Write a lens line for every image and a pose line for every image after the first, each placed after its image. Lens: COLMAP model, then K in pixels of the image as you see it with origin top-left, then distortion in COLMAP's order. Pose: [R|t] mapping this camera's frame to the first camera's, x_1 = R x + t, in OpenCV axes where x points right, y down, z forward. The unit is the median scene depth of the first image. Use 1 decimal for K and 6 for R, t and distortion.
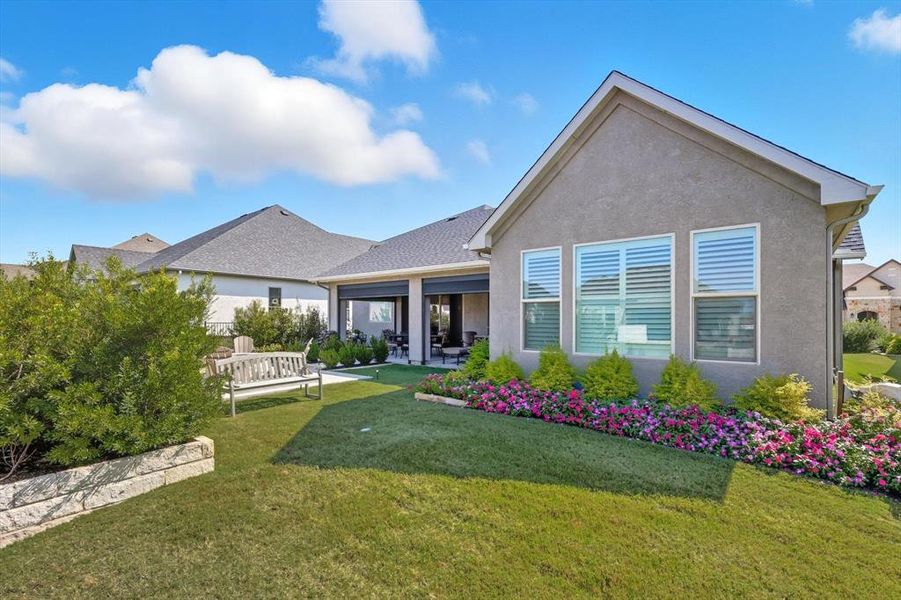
lens RADIAL K [[396.7, 0, 455.5], [0, 396.7, 296.2], [0, 0, 1]] dist [0.001547, 0.000023]
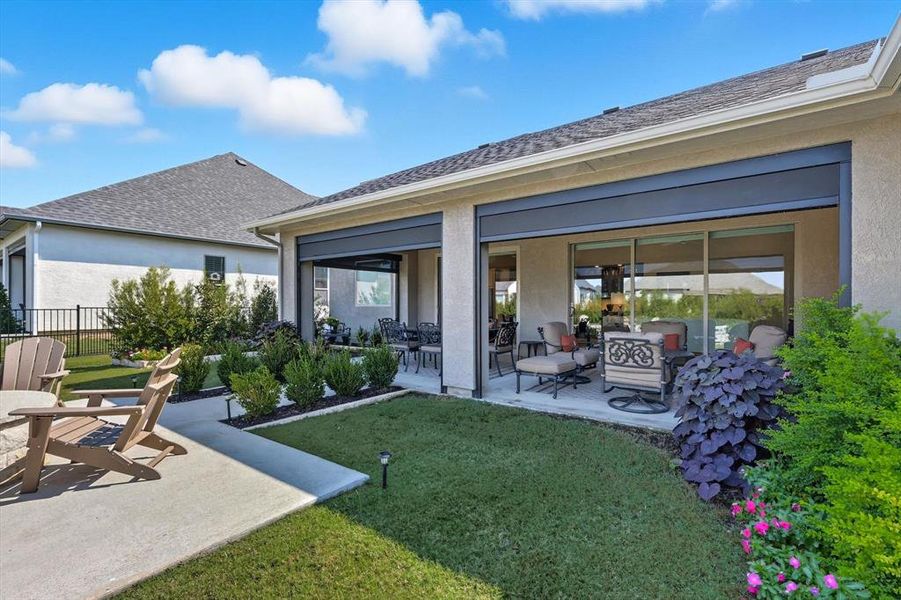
lens RADIAL K [[396.7, 0, 455.5], [0, 396.7, 296.2], [0, 0, 1]] dist [0.001547, 0.000023]
pose [[0.999428, -0.003896, 0.033590, -0.085704], [0.002629, 0.999286, 0.037689, 0.028637], [-0.033713, -0.037579, 0.998725, 0.391732]]
